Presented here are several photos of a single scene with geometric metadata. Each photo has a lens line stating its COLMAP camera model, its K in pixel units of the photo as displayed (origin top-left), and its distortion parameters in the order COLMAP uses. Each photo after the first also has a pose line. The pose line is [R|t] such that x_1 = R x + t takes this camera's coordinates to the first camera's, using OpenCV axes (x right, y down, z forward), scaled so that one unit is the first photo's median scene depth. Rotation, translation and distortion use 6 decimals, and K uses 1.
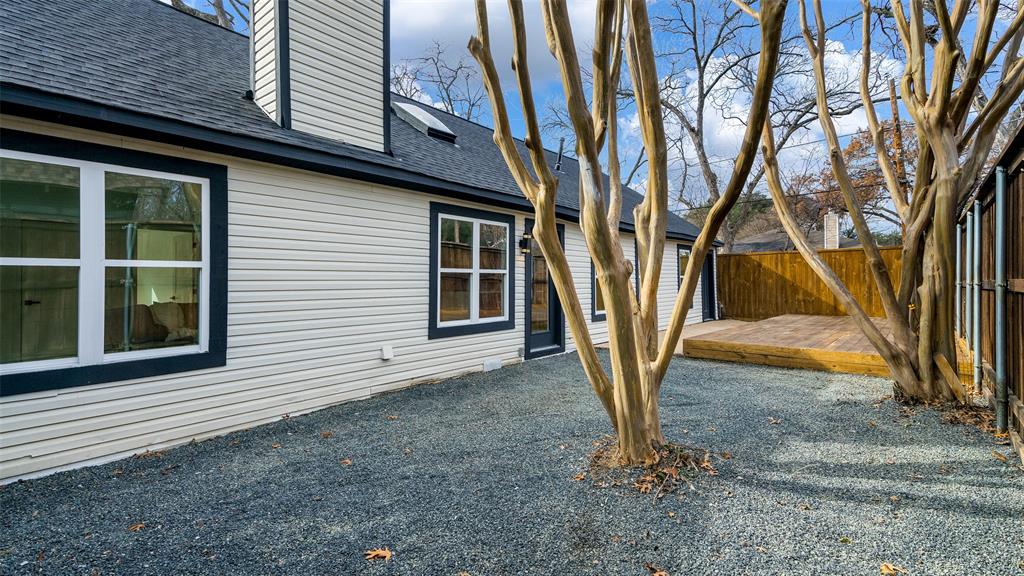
lens RADIAL K [[455.9, 0, 512.0], [0, 455.9, 288.0], [0, 0, 1]] dist [0.048284, 0.000011]
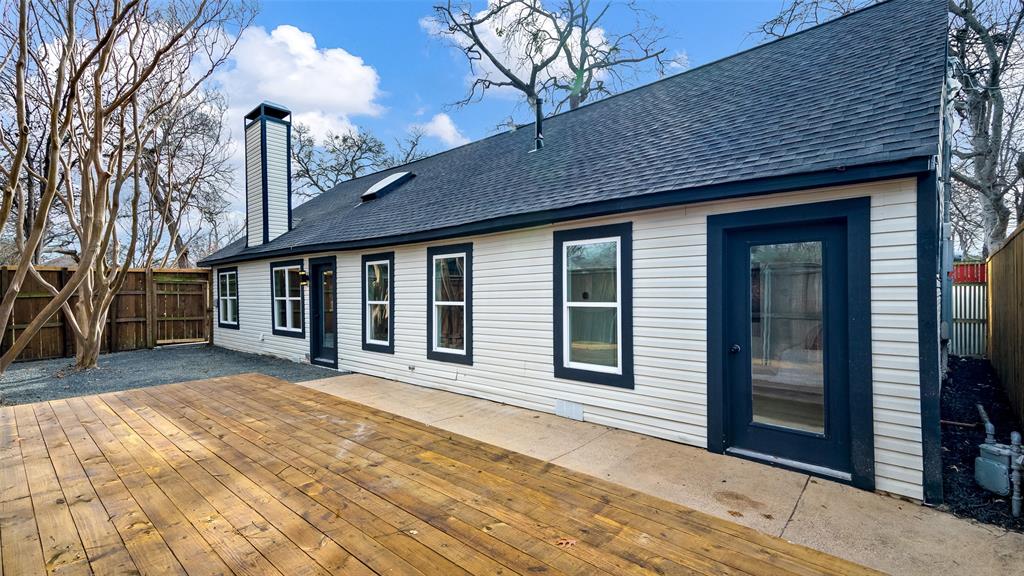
lens RADIAL K [[496.3, 0, 507.8], [0, 496.3, 296.6], [0, 0, 1]] dist [0.032525, -0.000189]
pose [[-0.066746, -0.035634, -0.997133, 0.852682], [-0.043840, 0.998502, -0.032748, -0.015892], [0.996806, 0.041529, -0.068208, 0.966960]]
